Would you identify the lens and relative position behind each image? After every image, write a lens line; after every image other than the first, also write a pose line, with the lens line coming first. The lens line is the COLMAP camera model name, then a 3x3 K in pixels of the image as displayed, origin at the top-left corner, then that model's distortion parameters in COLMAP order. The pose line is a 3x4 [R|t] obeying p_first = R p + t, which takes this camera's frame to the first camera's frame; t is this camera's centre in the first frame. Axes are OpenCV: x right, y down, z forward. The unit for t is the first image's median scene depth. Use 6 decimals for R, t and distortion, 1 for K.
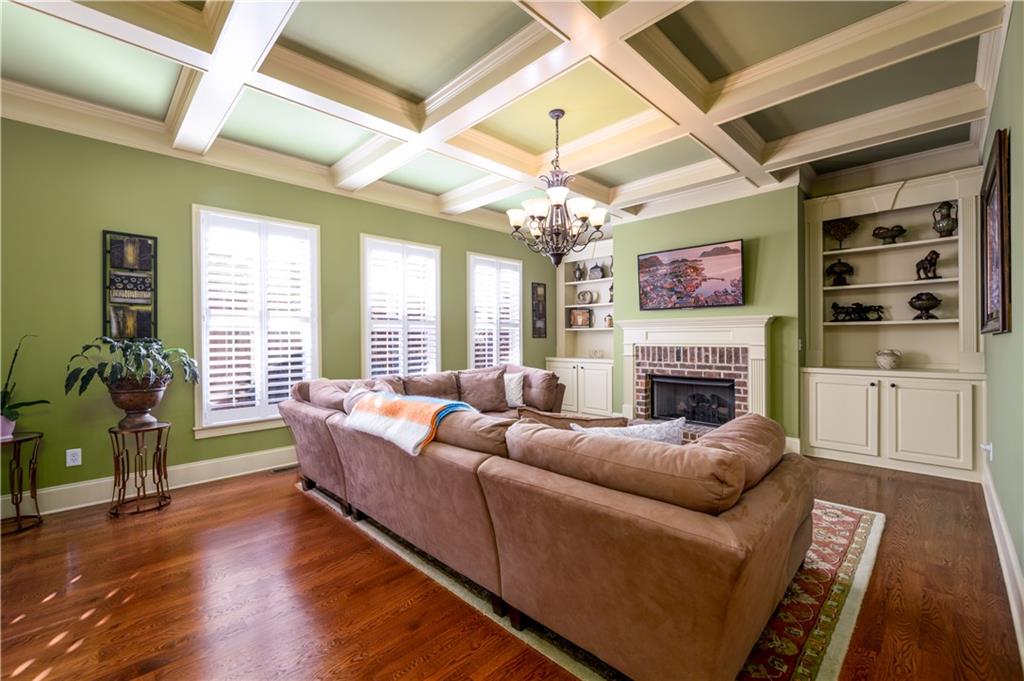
lens RADIAL K [[434.1, 0, 512.0], [0, 434.1, 340.5], [0, 0, 1]] dist [0.018160, 0.000238]
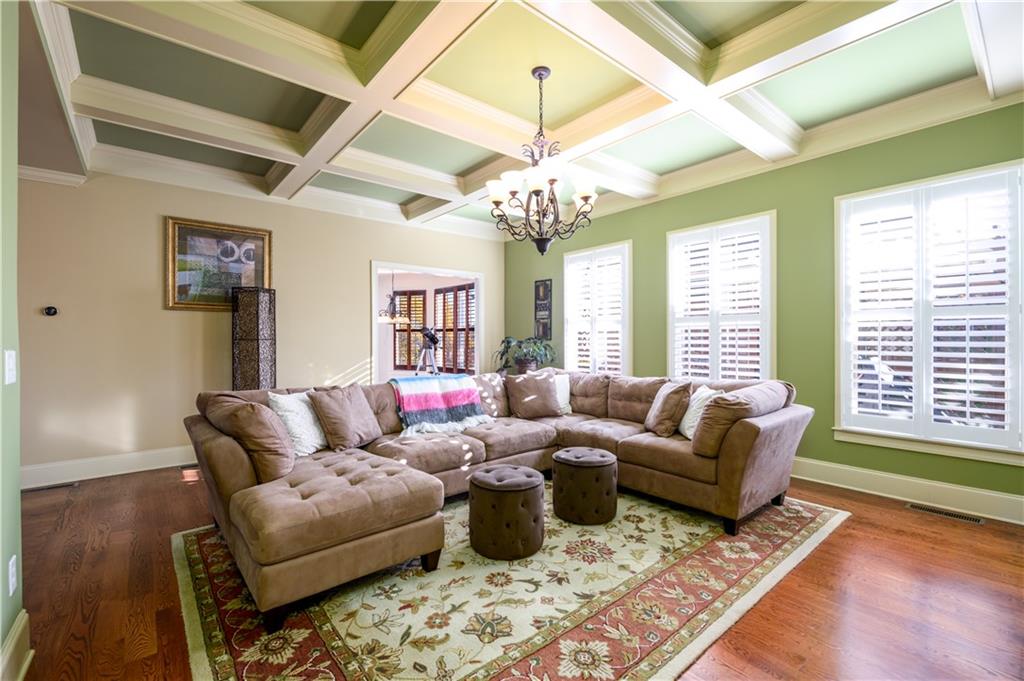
lens RADIAL K [[434.1, 0, 512.0], [0, 434.1, 340.5], [0, 0, 1]] dist [0.018160, 0.000238]
pose [[-0.082215, 0.013860, -0.996518, 0.784963], [-0.001196, 0.999901, 0.014005, -0.012719], [0.996614, 0.002344, -0.082191, 0.837205]]
